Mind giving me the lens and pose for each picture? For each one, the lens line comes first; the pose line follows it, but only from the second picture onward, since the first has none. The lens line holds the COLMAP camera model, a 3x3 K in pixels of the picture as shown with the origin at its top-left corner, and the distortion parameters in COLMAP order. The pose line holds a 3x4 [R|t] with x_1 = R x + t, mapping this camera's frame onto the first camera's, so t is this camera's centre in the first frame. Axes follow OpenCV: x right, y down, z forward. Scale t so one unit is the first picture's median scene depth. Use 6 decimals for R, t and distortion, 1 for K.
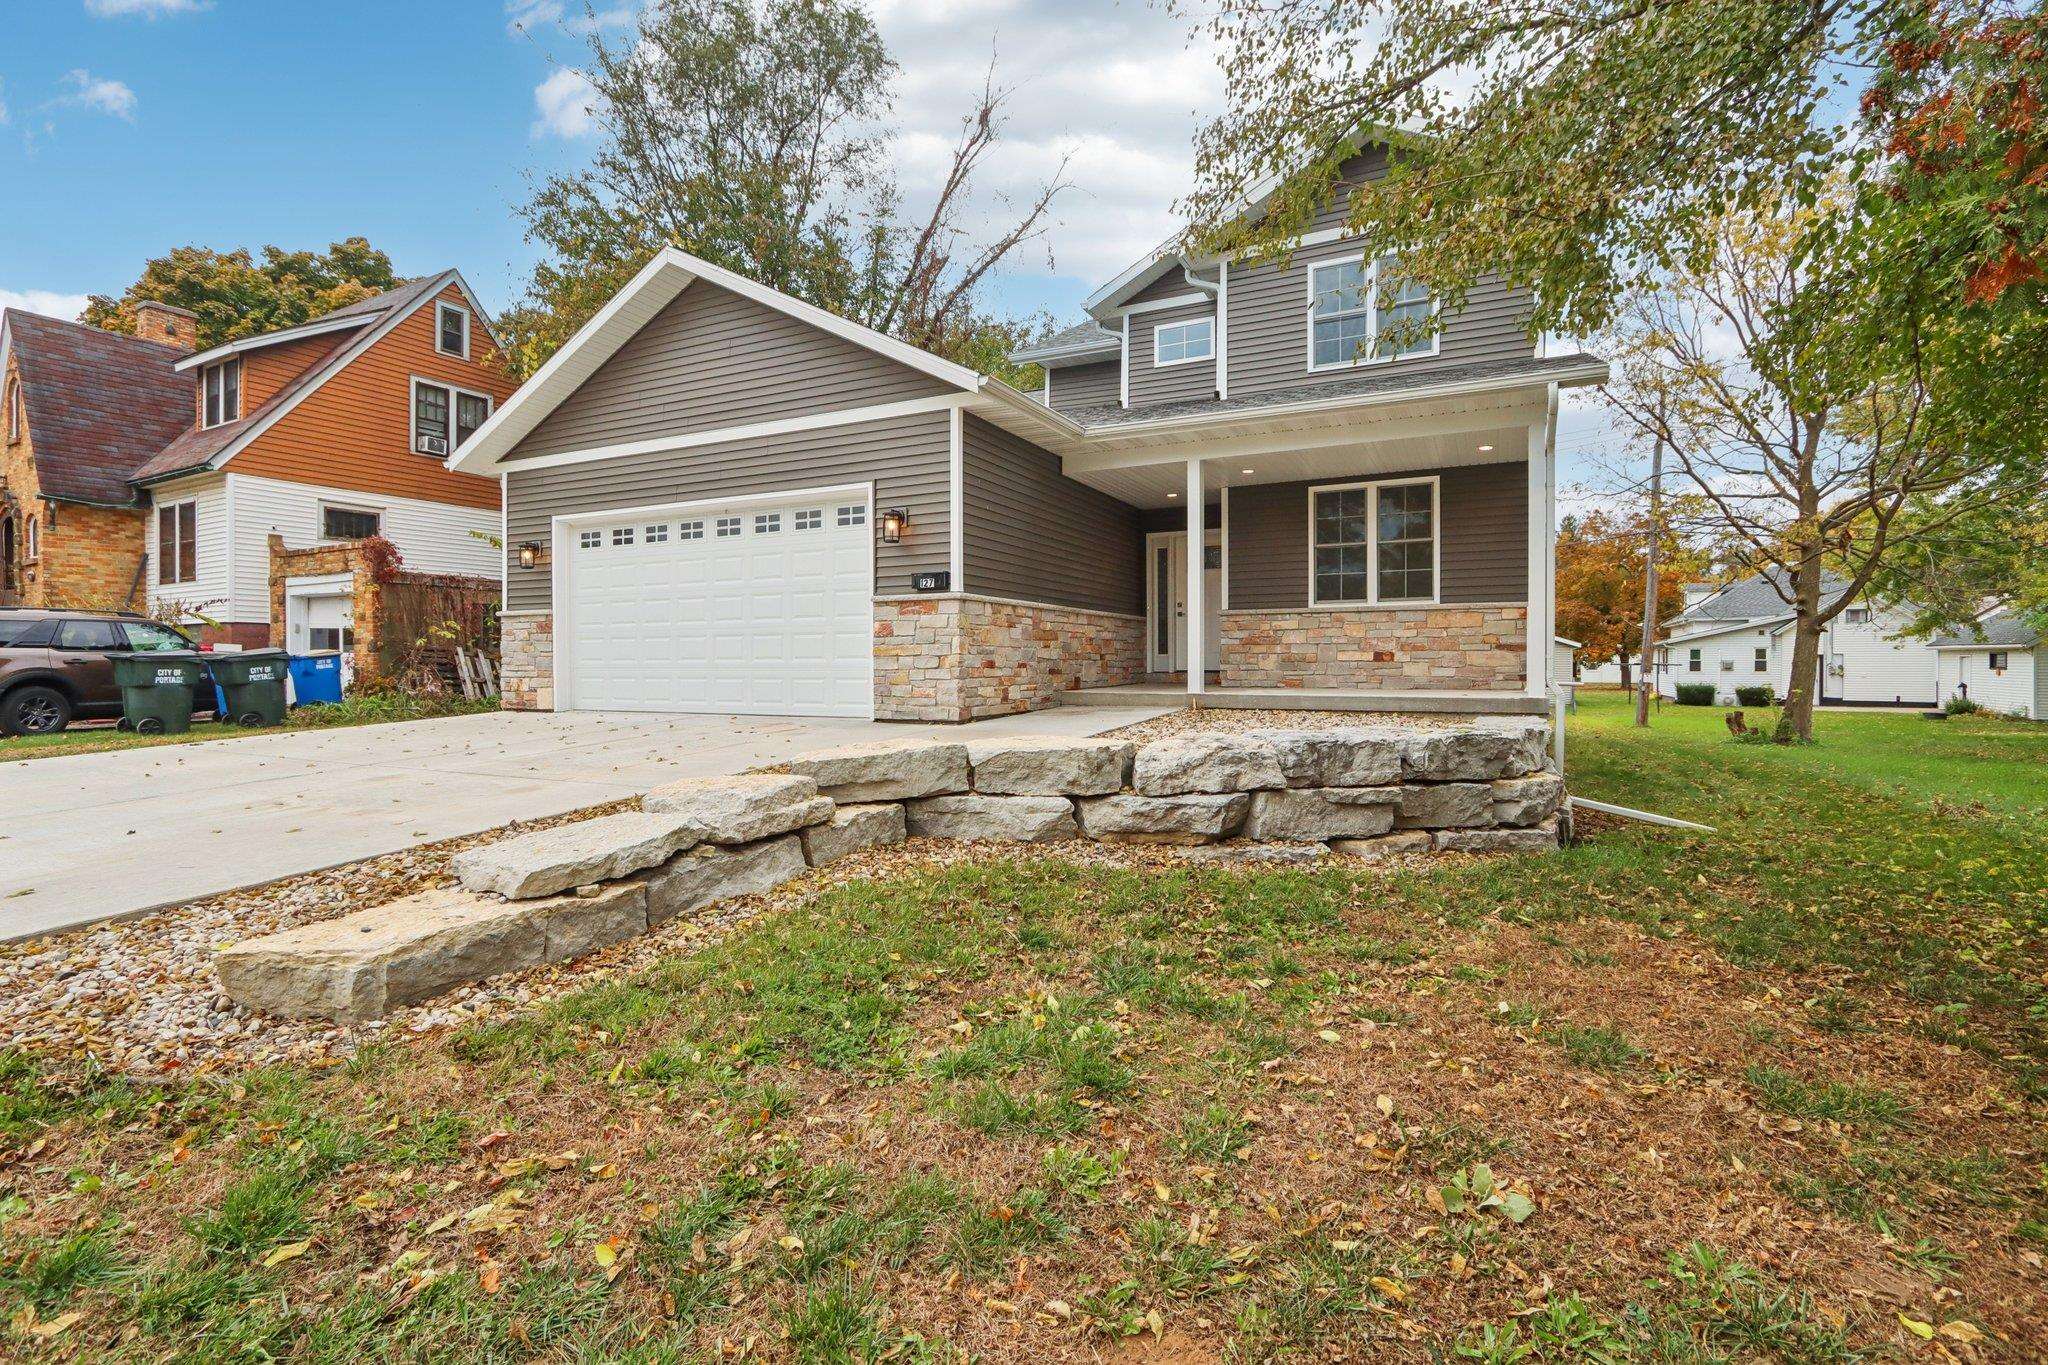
lens RADIAL K [[965.6, 0, 1024.5], [0, 965.6, 671.3], [0, 0, 1]] dist [-0.002139, -0.000305]
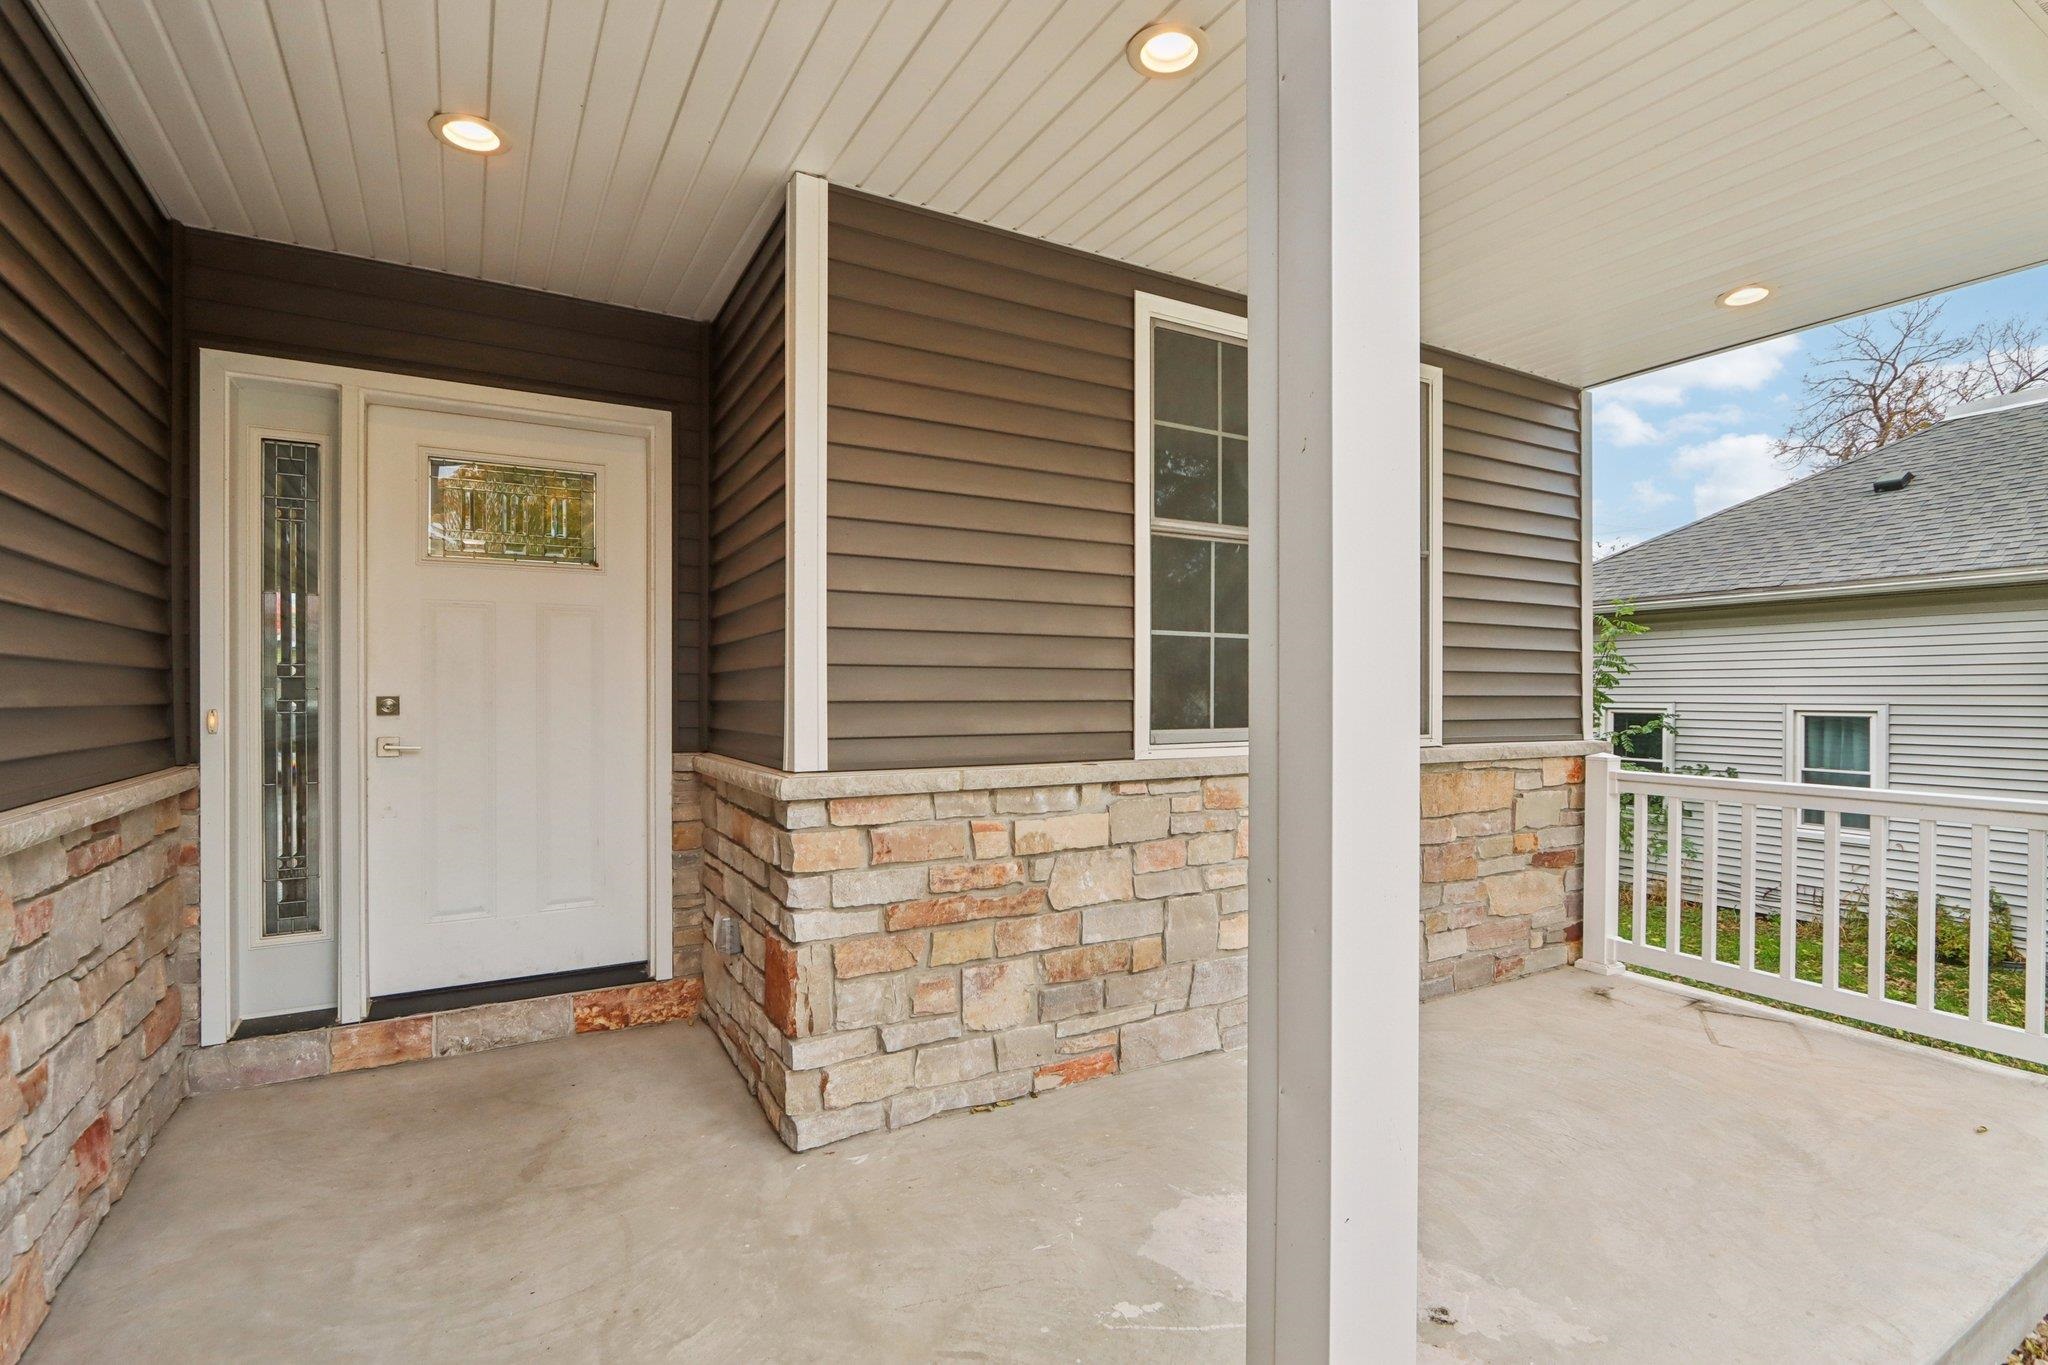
lens RADIAL K [[965.6, 0, 1020.7], [0, 965.6, 693.2], [0, 0, 1]] dist [-0.002139, -0.000305]
pose [[0.542436, 0.002137, 0.840094, 0.061277], [0.009670, 0.999915, -0.008788, -0.082181], [-0.840042, 0.012891, 0.542369, 0.889645]]
